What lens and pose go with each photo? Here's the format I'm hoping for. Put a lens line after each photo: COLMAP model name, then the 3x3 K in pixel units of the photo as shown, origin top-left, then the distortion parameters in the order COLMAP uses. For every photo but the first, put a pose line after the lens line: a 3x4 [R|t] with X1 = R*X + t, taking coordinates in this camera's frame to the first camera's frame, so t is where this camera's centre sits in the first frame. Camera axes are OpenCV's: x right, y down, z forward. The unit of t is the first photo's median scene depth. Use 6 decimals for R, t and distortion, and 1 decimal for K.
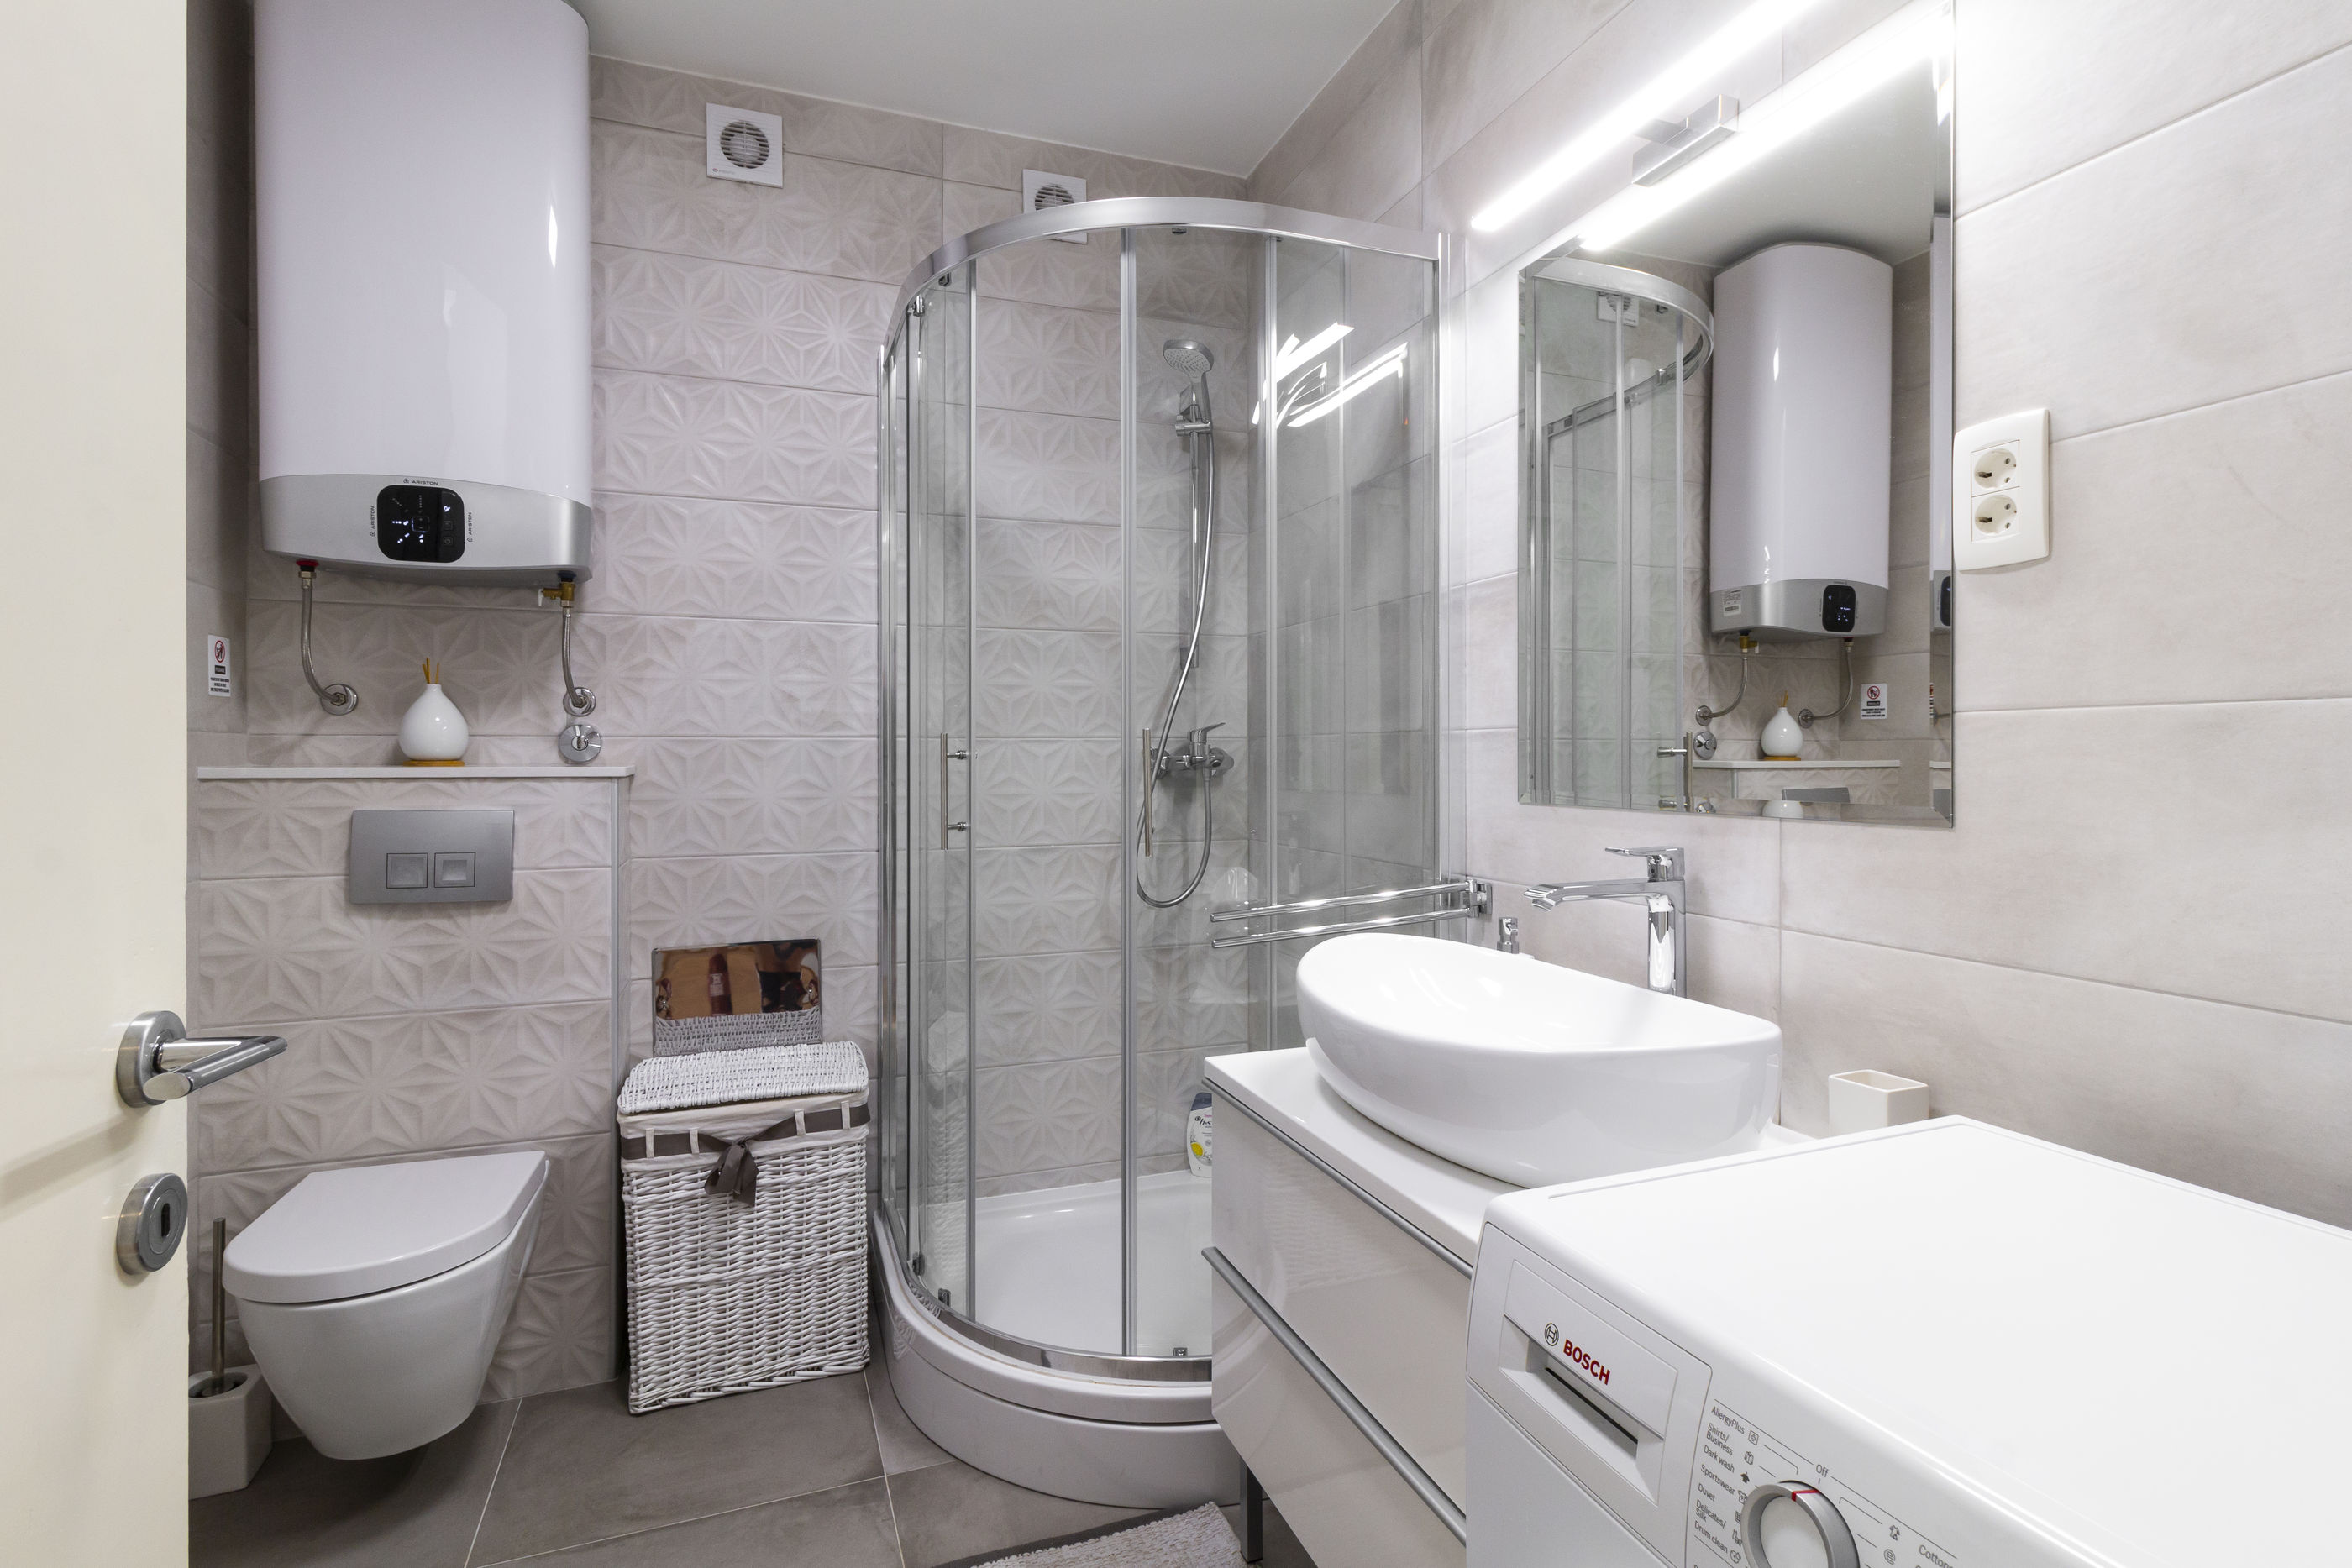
lens RADIAL K [[1110.3, 0, 1178.3], [0, 1110.3, 763.3], [0, 0, 1]] dist [0.005119, -0.000808]
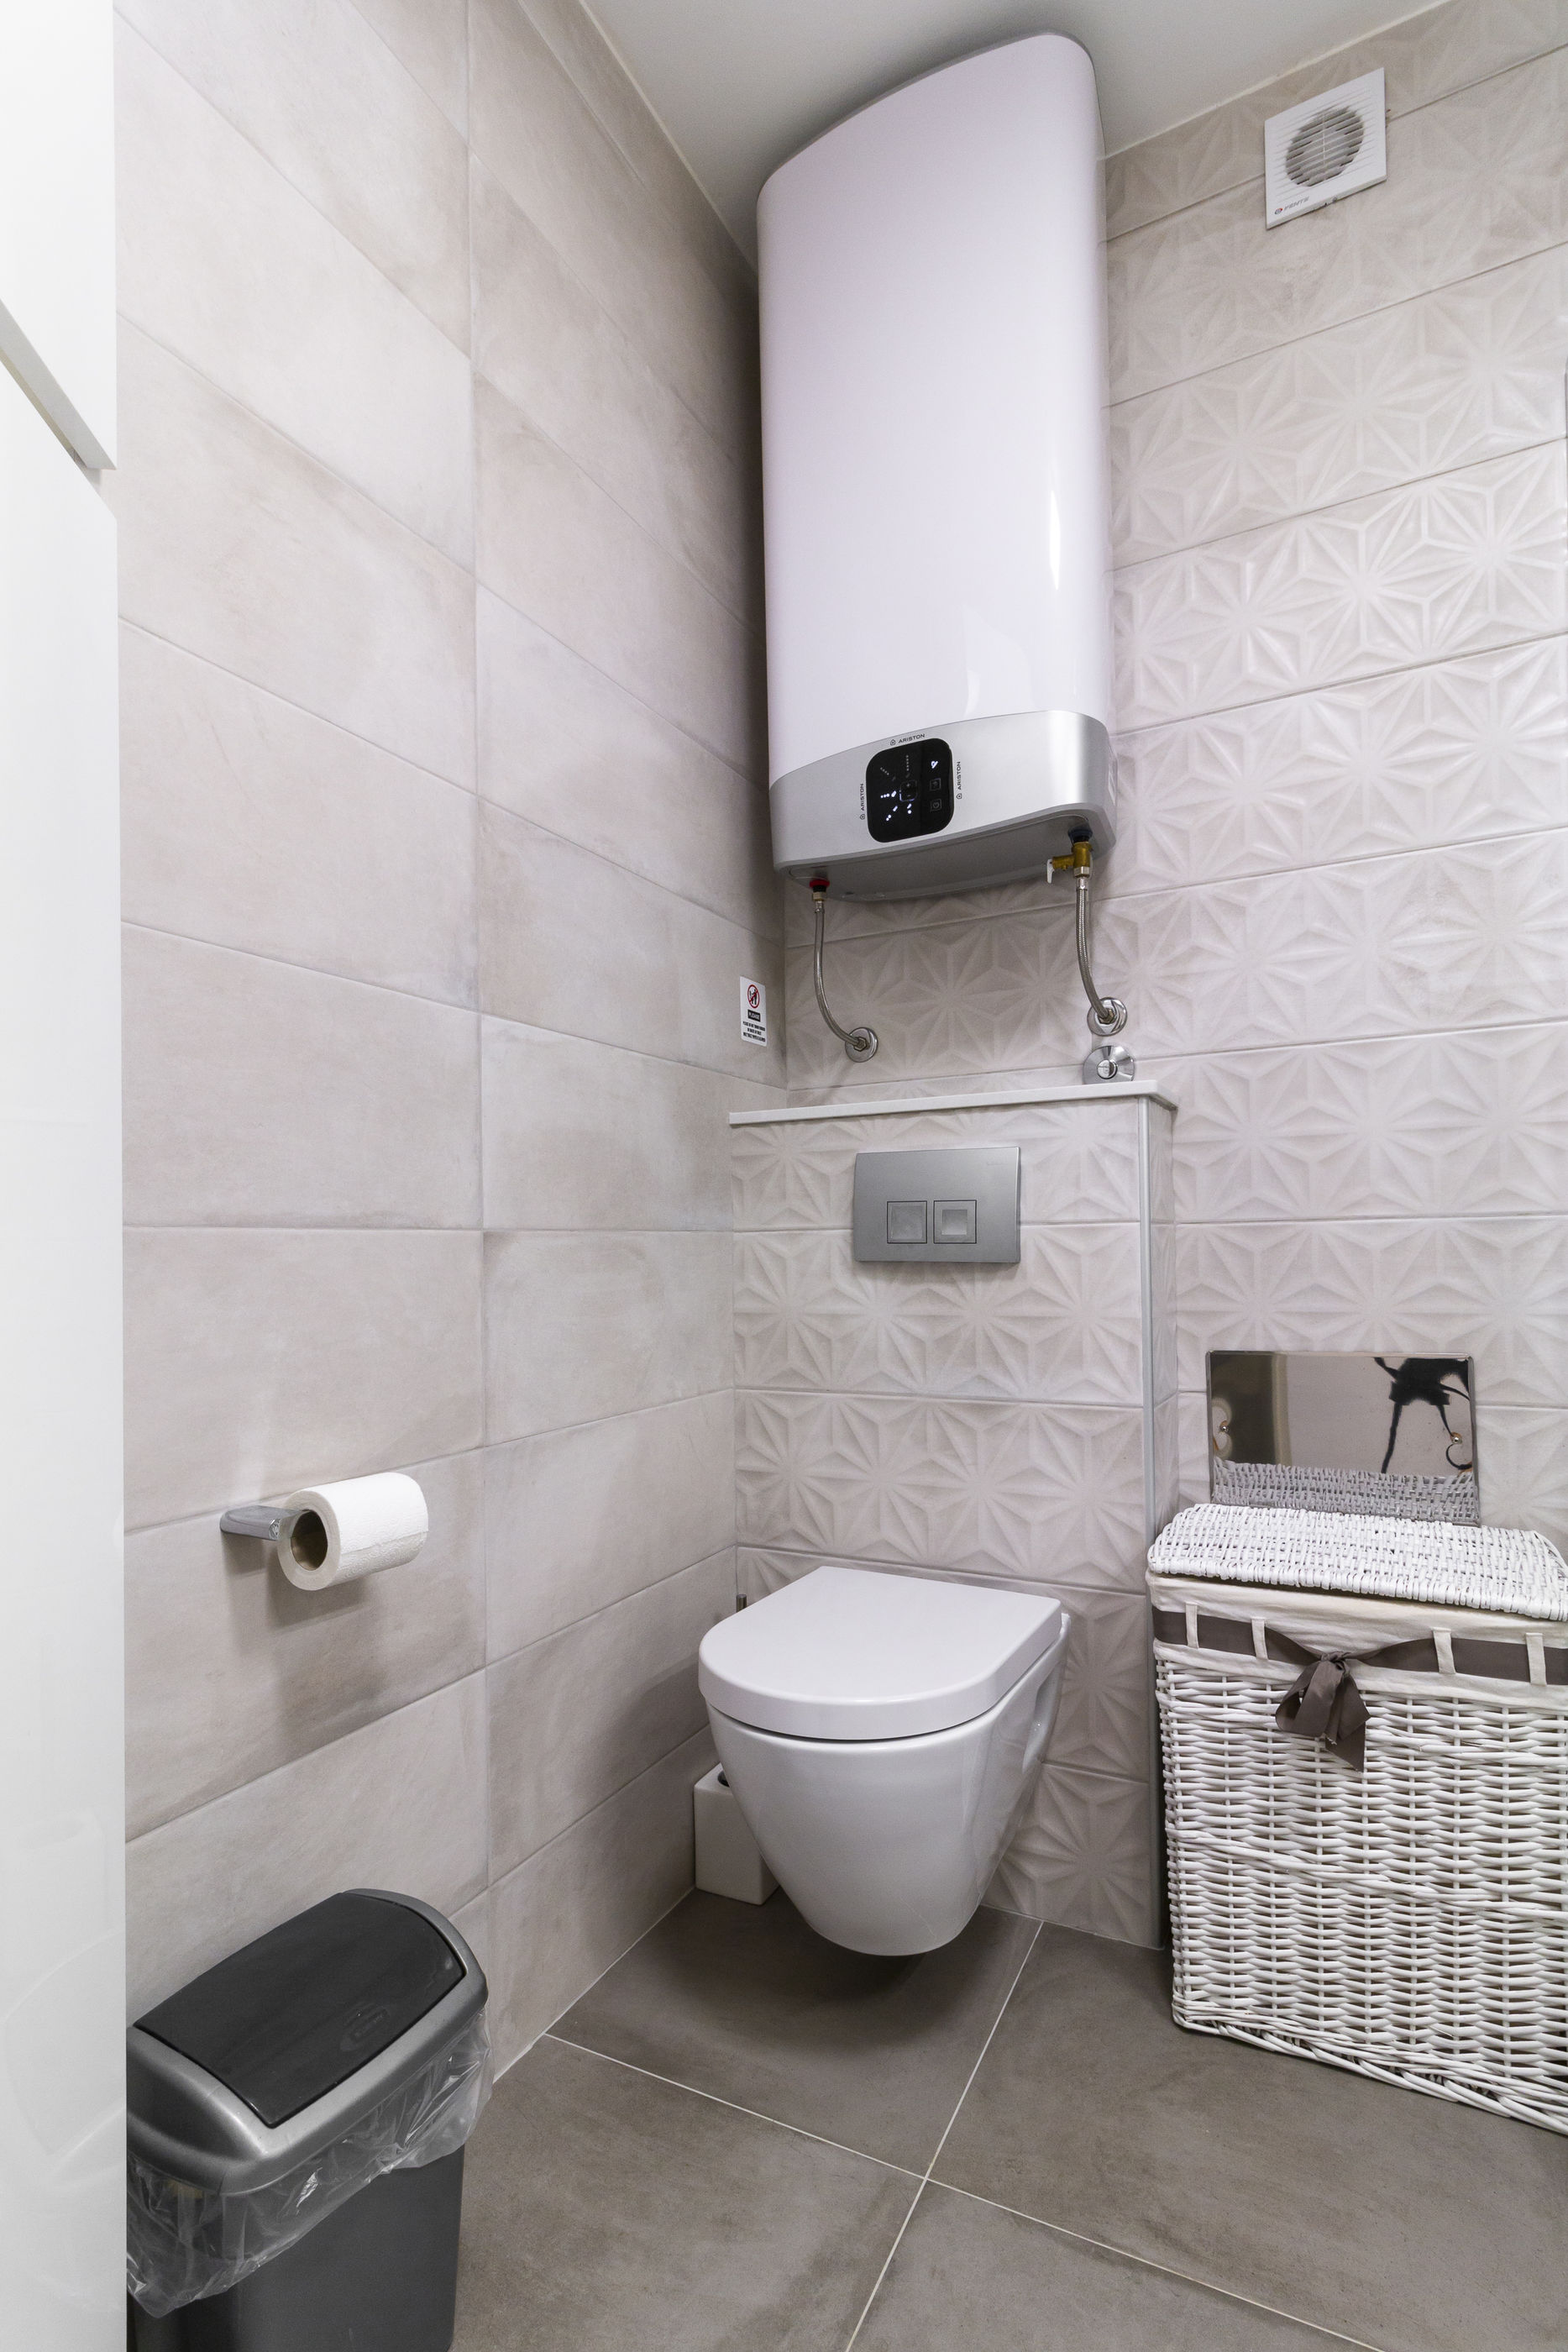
lens RADIAL K [[1110.3, 0, 772.3], [0, 1110.3, 1259.1], [0, 0, 1]] dist [0.005119, -0.000808]
pose [[0.651092, -0.011616, -0.758910, -0.128512], [0.022169, 0.999747, 0.003718, 0.111630], [0.758675, -0.019245, 0.651185, 0.368541]]
